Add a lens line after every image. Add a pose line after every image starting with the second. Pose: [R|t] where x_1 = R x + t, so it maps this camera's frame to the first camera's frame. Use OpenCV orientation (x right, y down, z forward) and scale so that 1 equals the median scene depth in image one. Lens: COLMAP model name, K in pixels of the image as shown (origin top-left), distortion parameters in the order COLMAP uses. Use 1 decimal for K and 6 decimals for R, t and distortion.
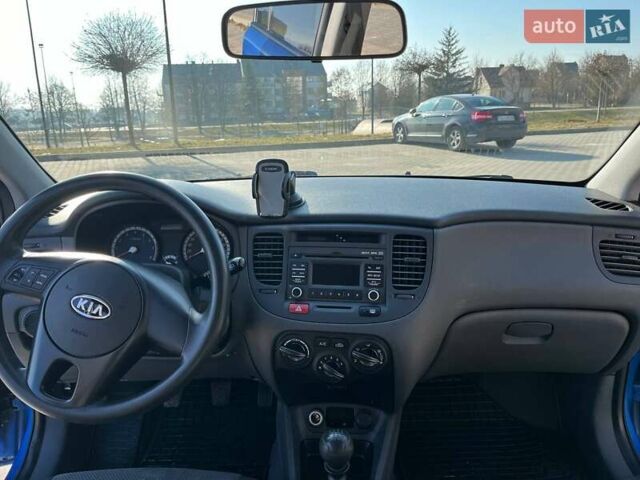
lens RADIAL K [[485.6, 0, 316.7], [0, 485.6, 242.9], [0, 0, 1]] dist [0.065479, -0.105047]
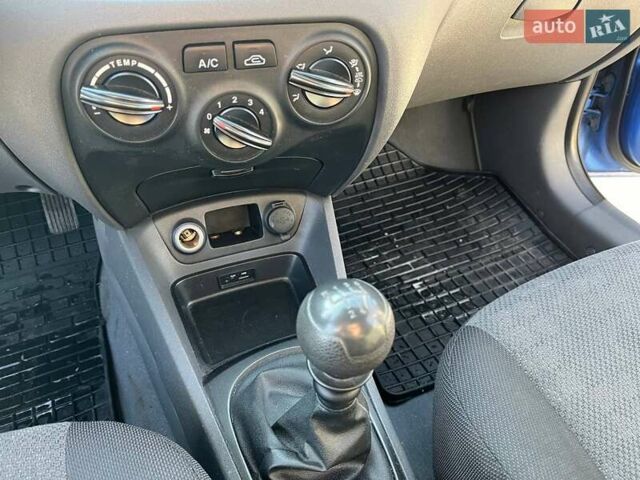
lens RADIAL K [[485.6, 0, 316.7], [0, 485.6, 242.9], [0, 0, 1]] dist [0.065479, -0.105047]
pose [[0.901620, -0.246974, 0.355086, -0.073617], [0.065151, 0.889131, 0.452991, 0.163772], [-0.427595, -0.385291, 0.817749, 0.606705]]
